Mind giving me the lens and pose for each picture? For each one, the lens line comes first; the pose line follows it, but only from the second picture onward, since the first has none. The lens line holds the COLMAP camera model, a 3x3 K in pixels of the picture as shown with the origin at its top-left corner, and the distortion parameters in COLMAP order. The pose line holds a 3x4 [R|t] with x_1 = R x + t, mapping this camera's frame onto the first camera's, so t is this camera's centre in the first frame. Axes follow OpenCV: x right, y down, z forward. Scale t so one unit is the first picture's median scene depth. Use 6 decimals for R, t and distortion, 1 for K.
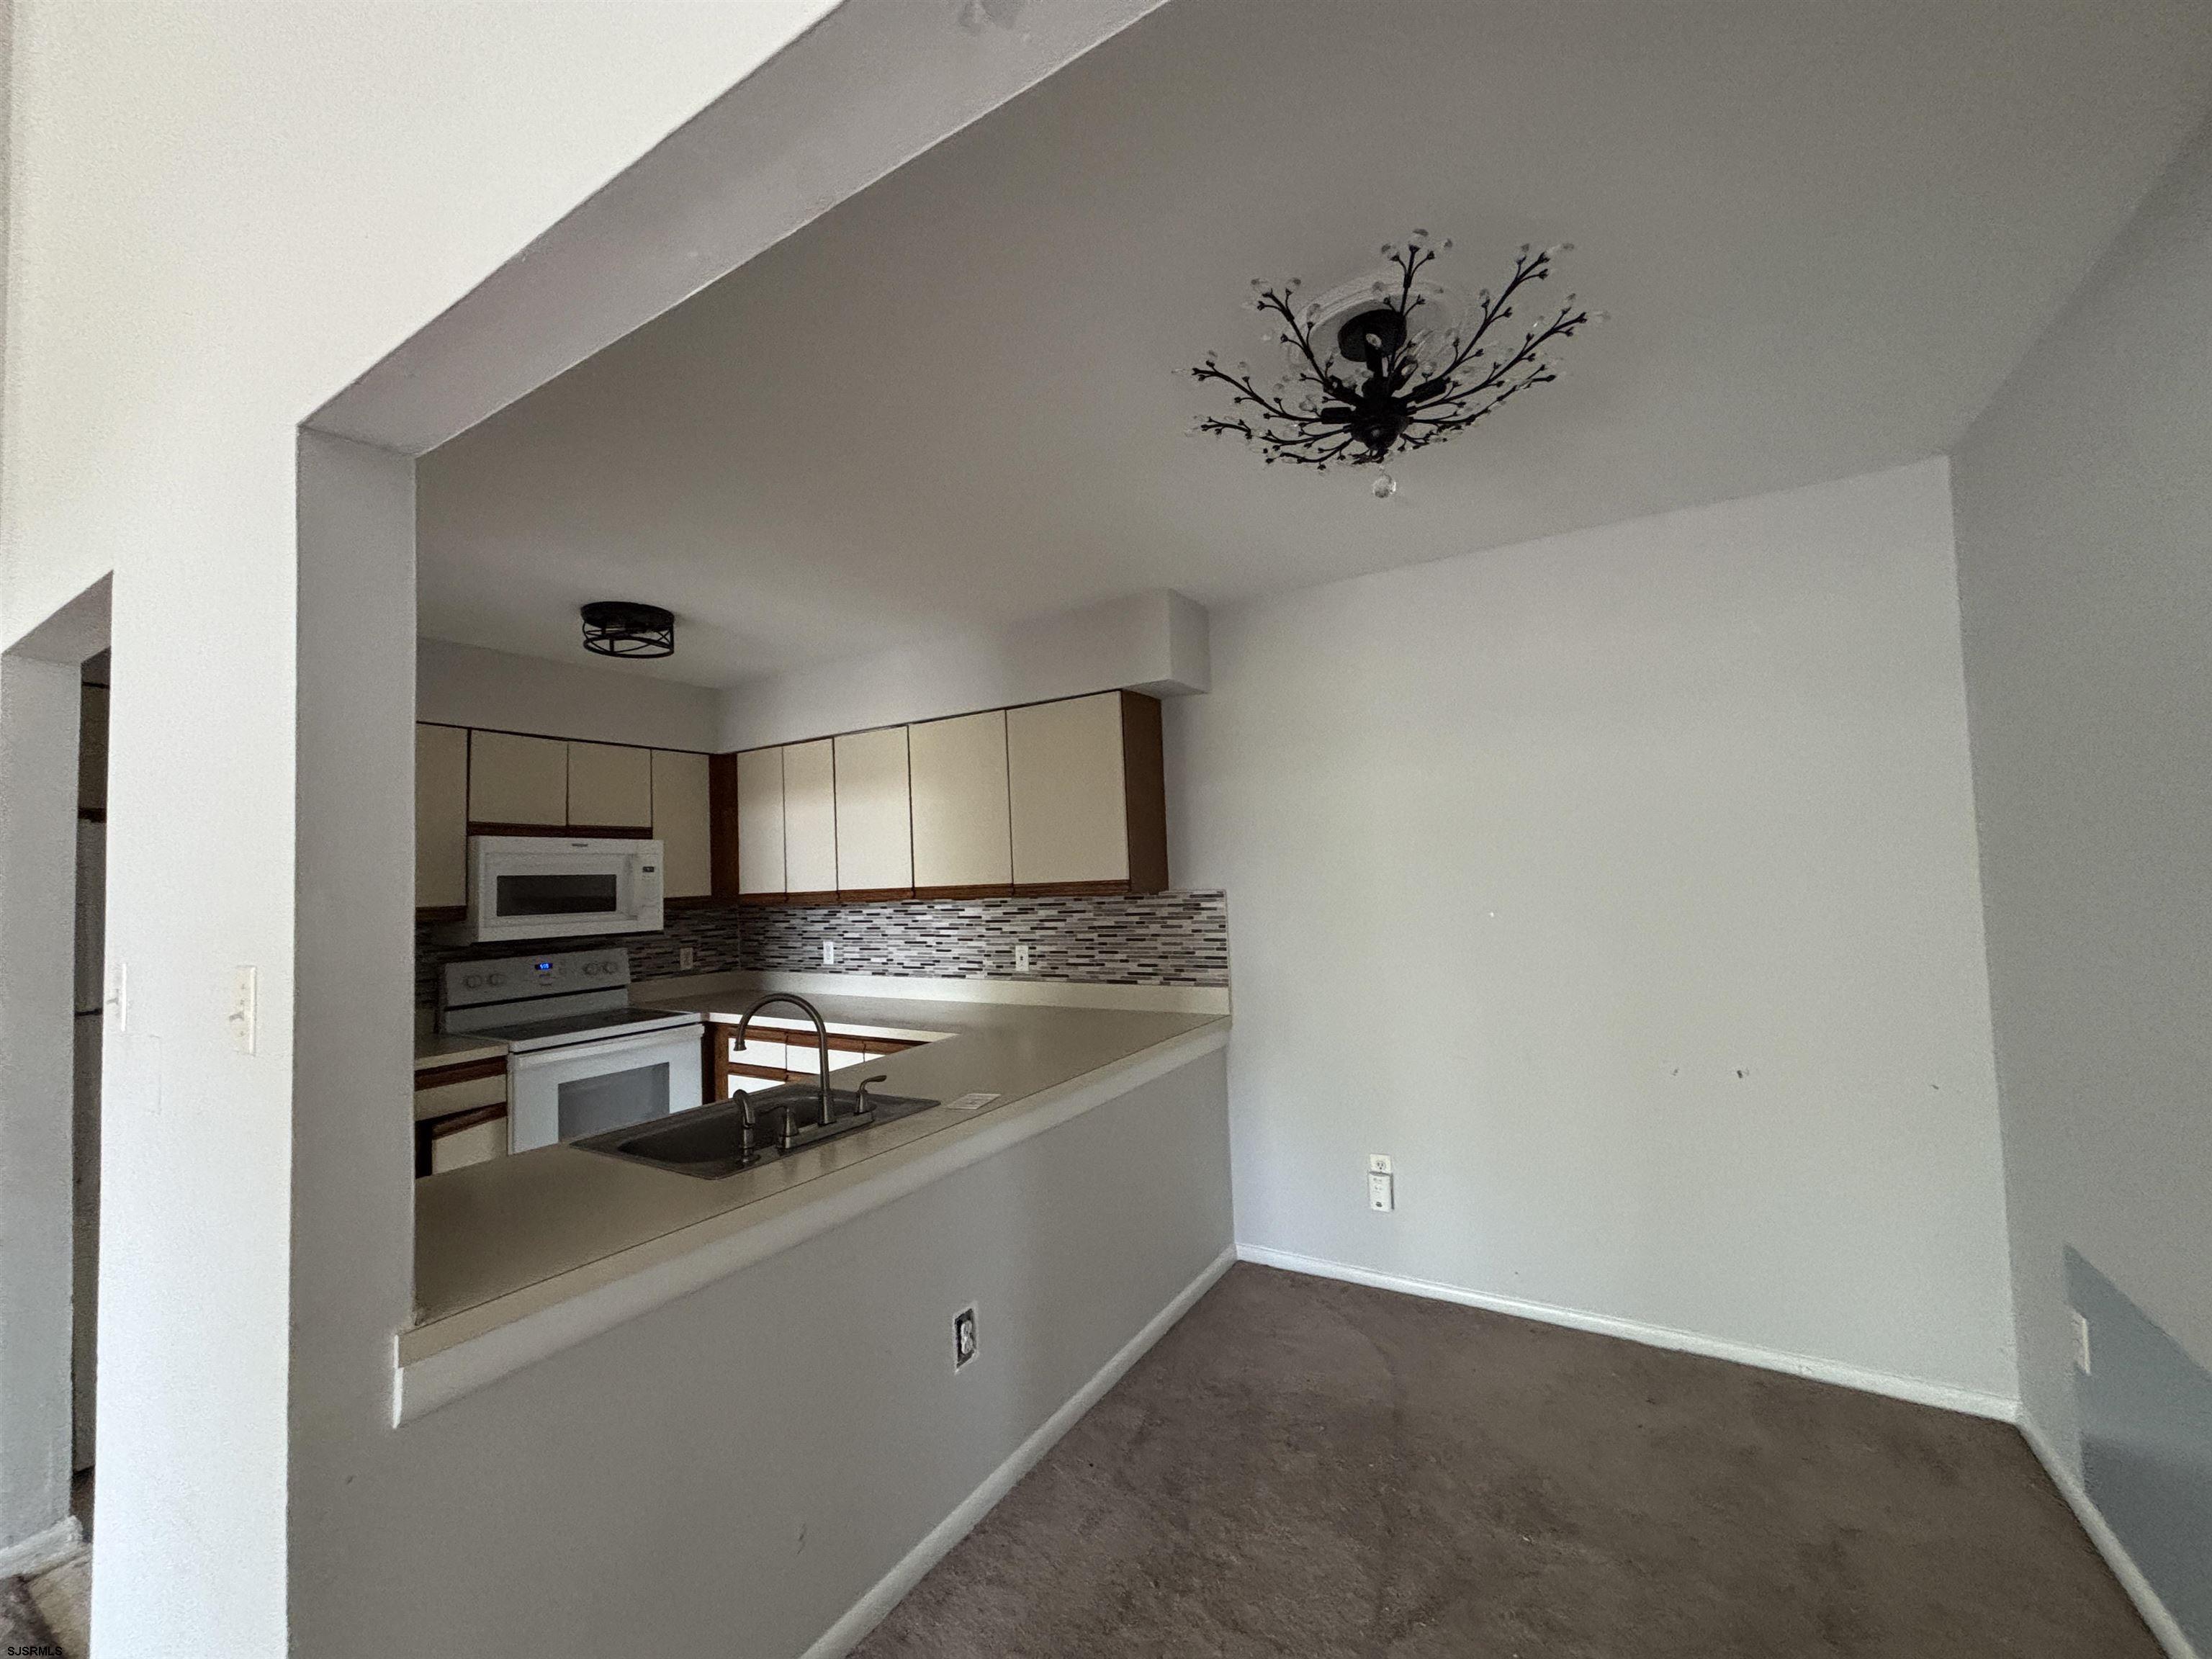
lens RADIAL K [[885.9, 0, 1098.0], [0, 885.9, 820.2], [0, 0, 1]] dist [0.005833, -0.001186]
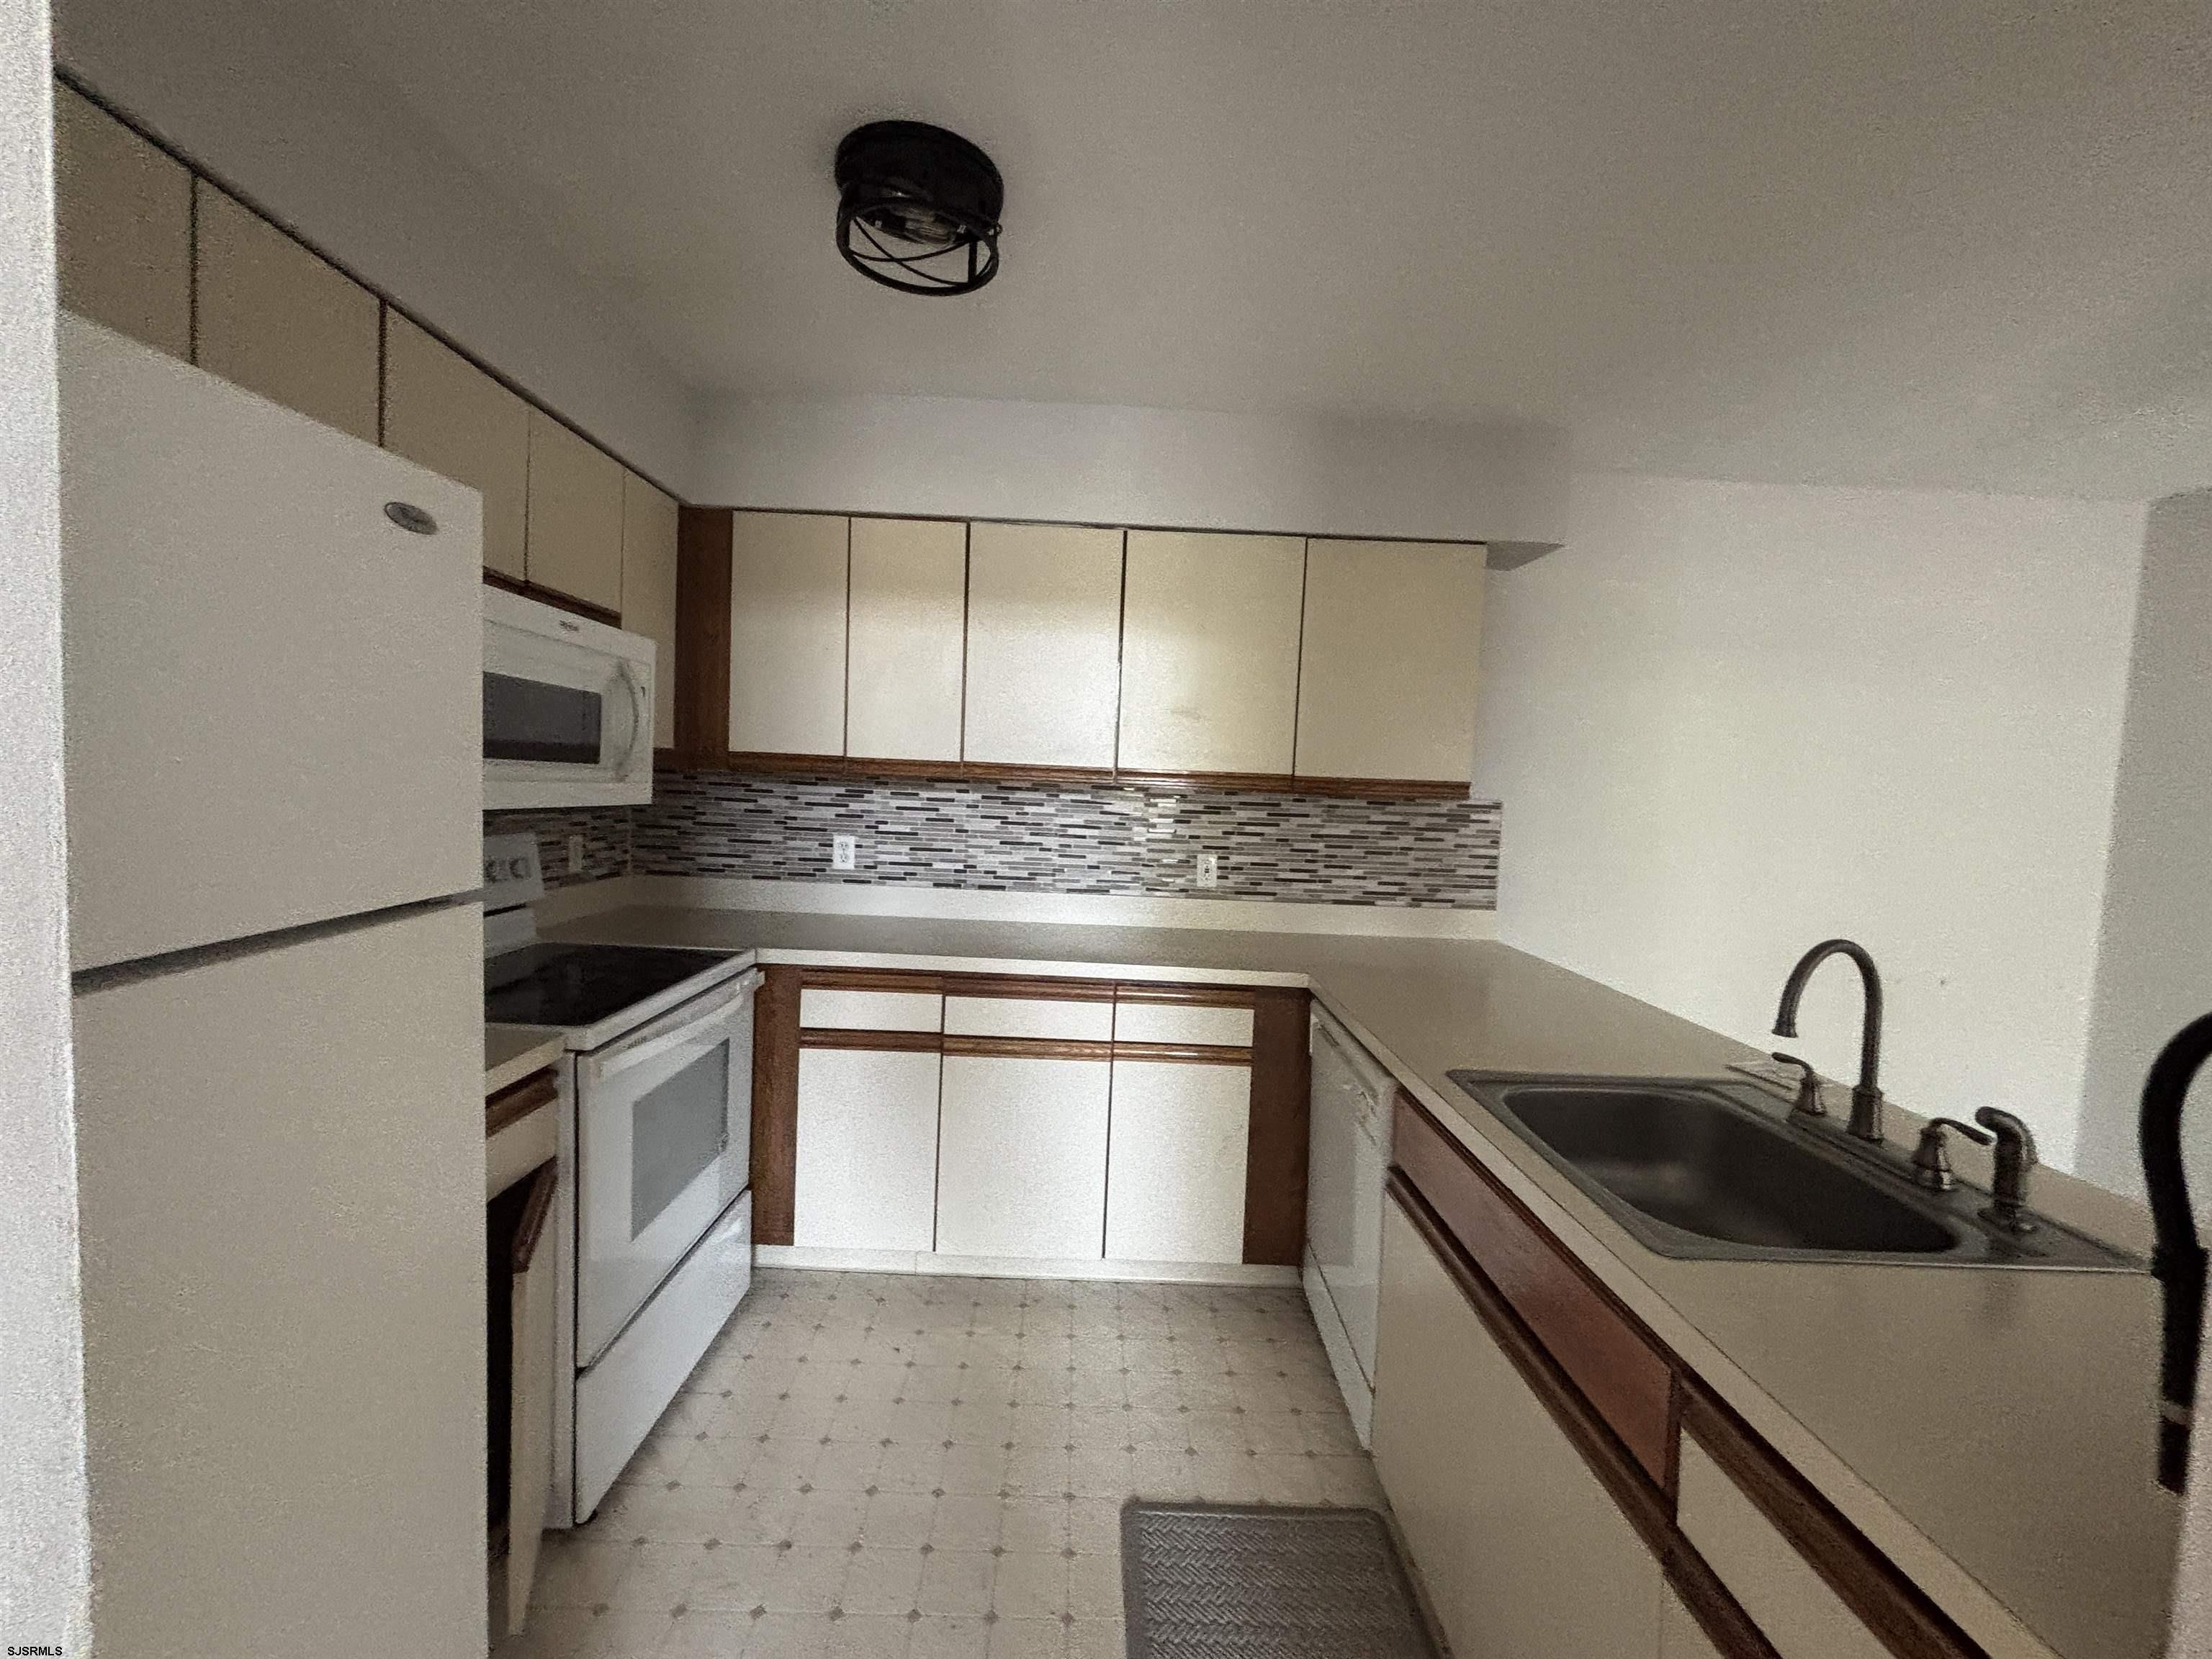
lens RADIAL K [[885.9, 0, 1105.0], [0, 885.9, 827.6], [0, 0, 1]] dist [0.005833, -0.001186]
pose [[0.846189, 0.047527, 0.530758, -0.567237], [-0.108275, 0.990572, 0.083922, 0.063165], [-0.521766, -0.128482, 0.843358, 0.396734]]
